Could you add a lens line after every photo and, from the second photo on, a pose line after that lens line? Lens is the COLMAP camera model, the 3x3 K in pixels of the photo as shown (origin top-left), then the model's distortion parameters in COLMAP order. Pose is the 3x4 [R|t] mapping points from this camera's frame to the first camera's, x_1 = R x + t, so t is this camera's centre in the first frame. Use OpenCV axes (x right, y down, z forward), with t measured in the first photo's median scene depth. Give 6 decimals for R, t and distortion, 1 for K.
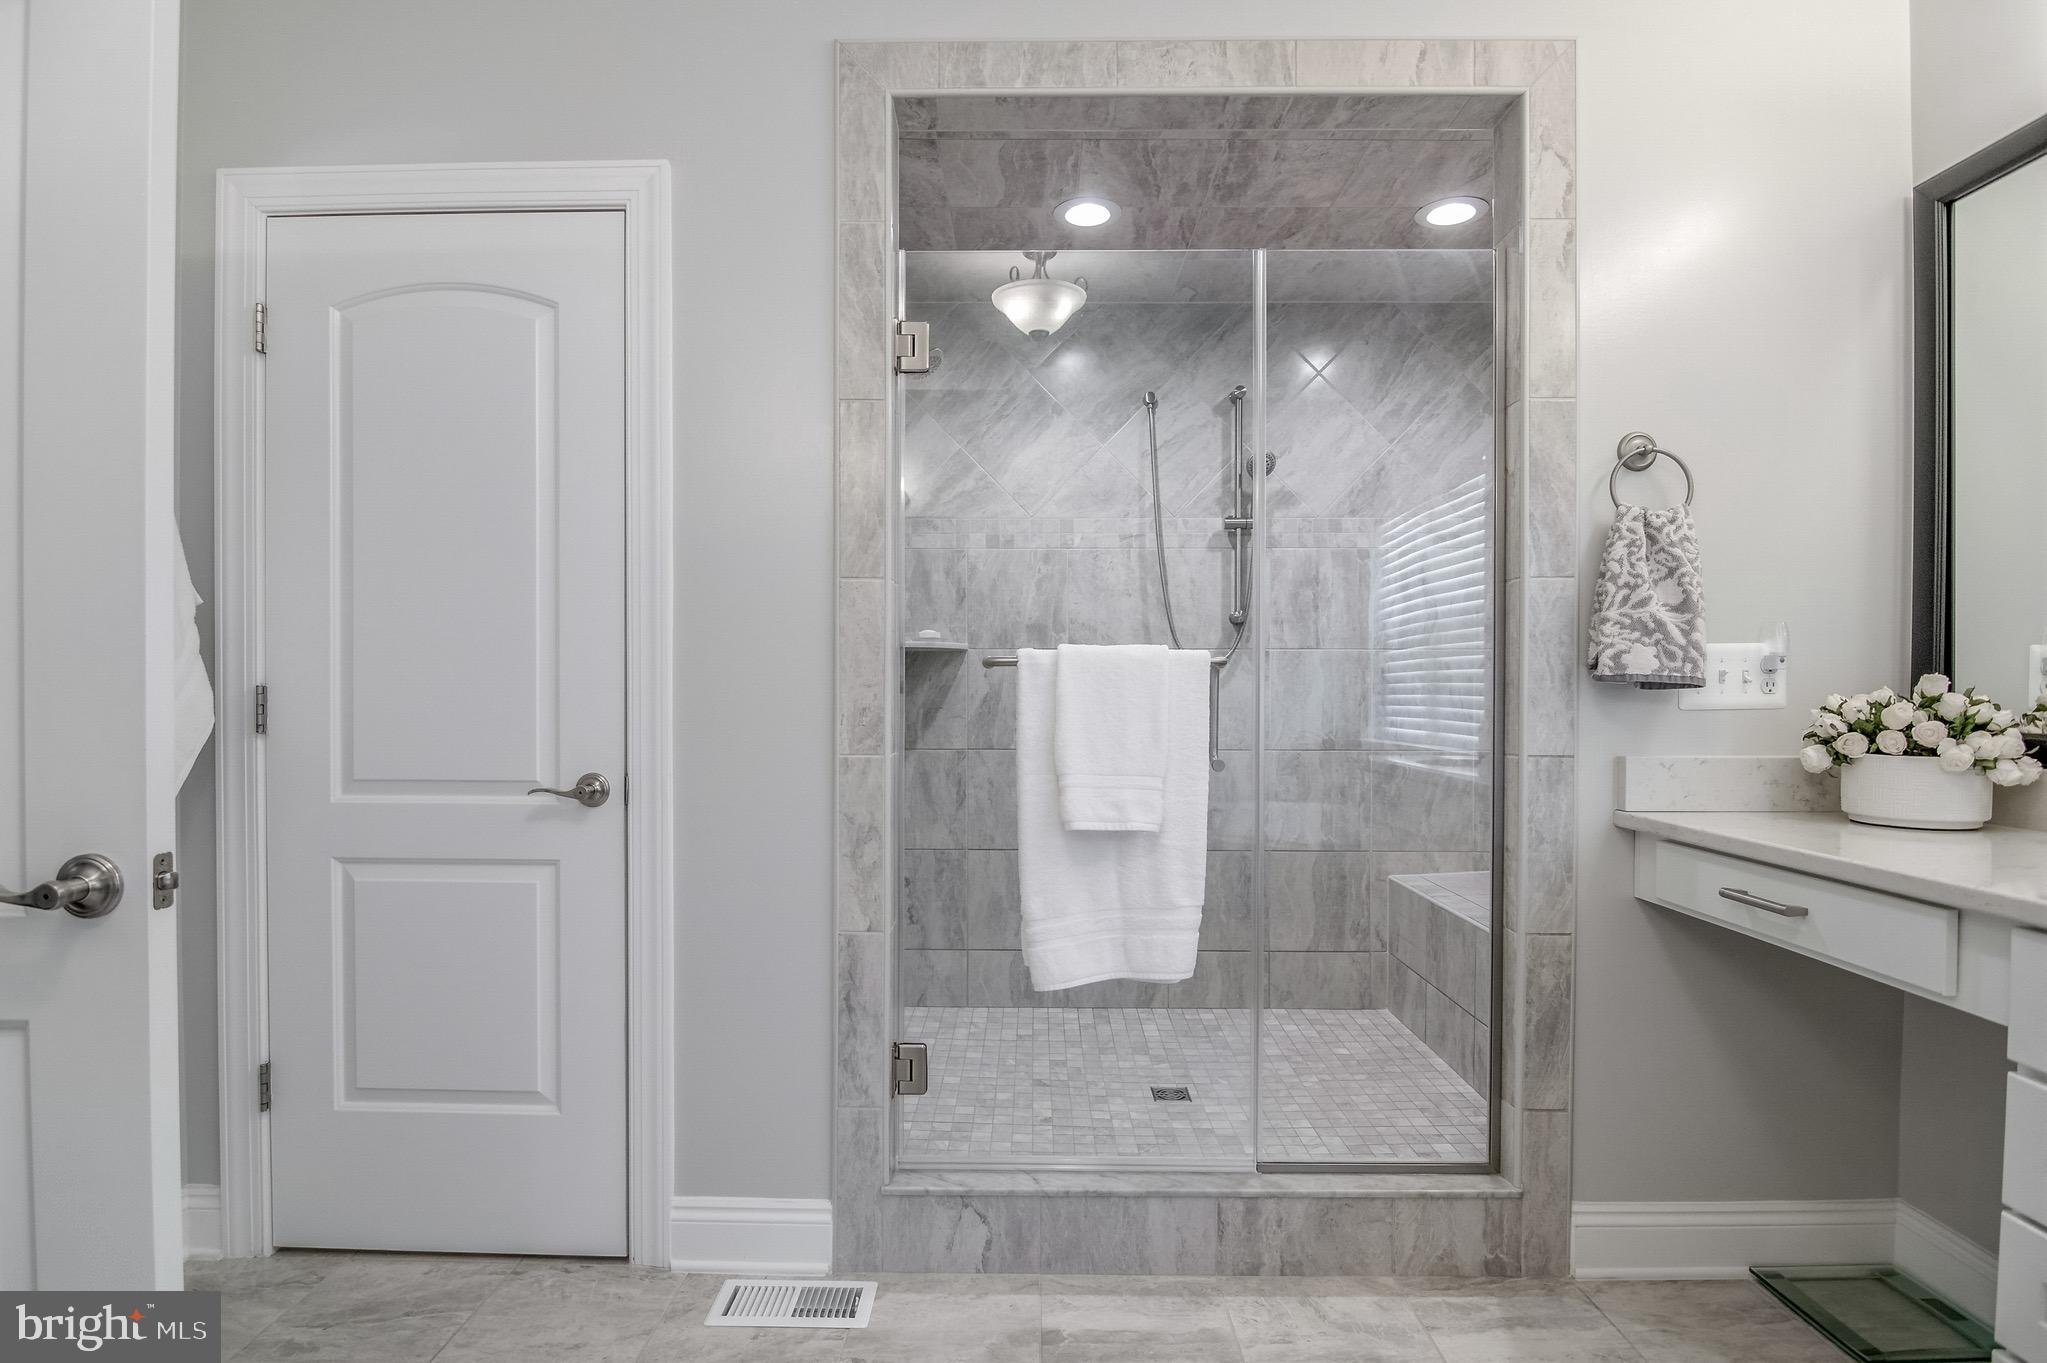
lens RADIAL K [[1013.3, 0, 1026.5], [0, 1013.3, 691.9], [0, 0, 1]] dist [-0.017371, -0.003340]
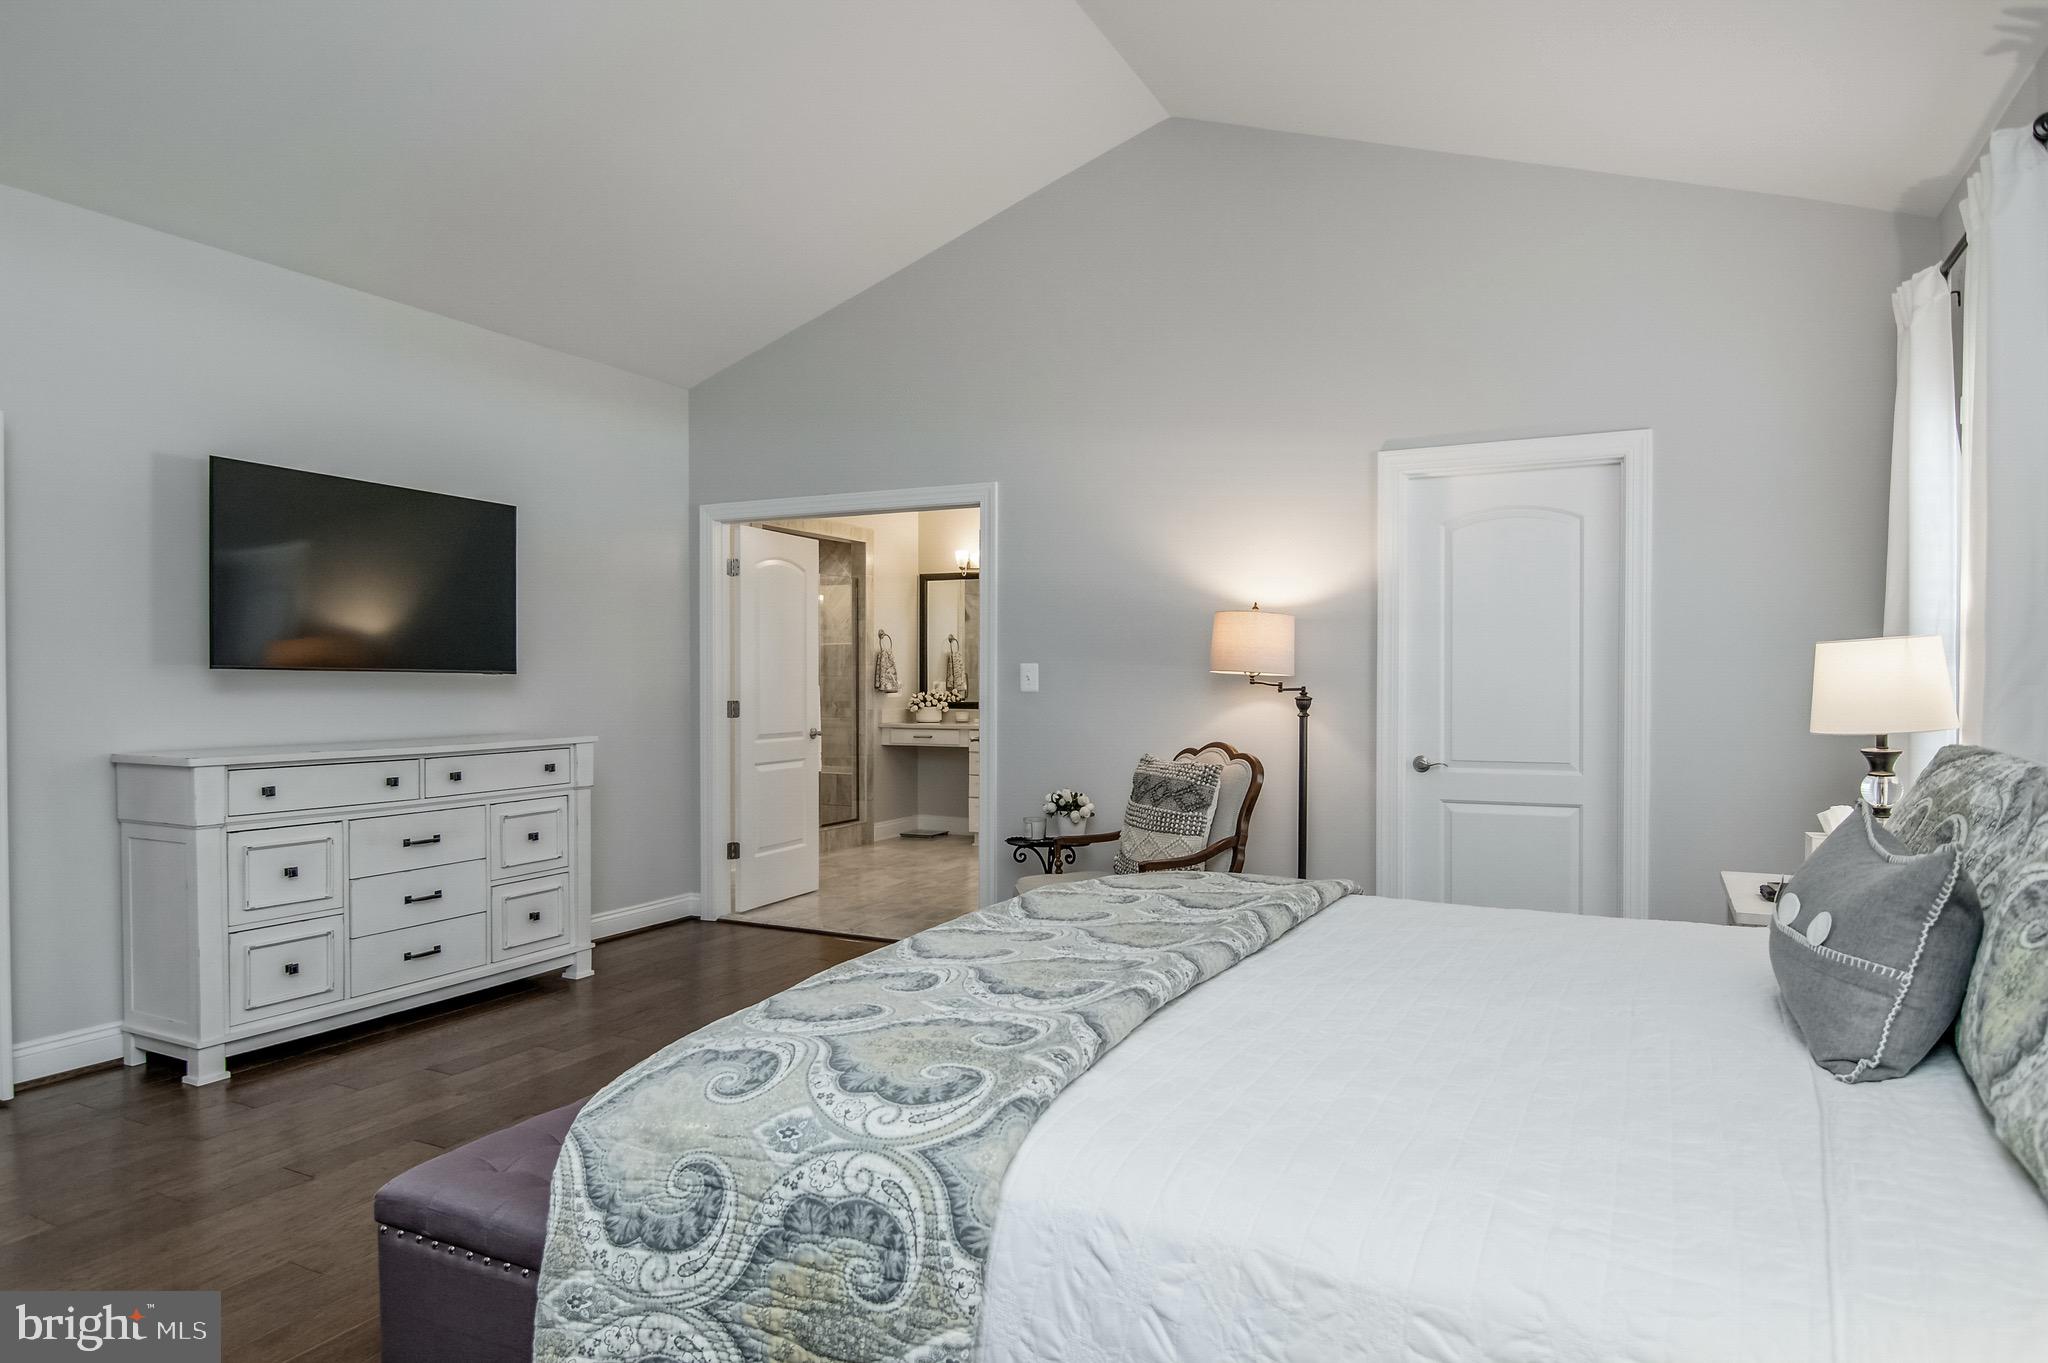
lens RADIAL K [[1283.4, 0, 1028.1], [0, 1283.4, 681.9], [0, 0, 1]] dist [-0.002446, -0.009484]
pose [[0.447448, -0.001478, 0.894309, -3.829300], [0.006759, 0.999976, -0.001730, -0.034944], [-0.894284, 0.006818, 0.447447, -1.878082]]
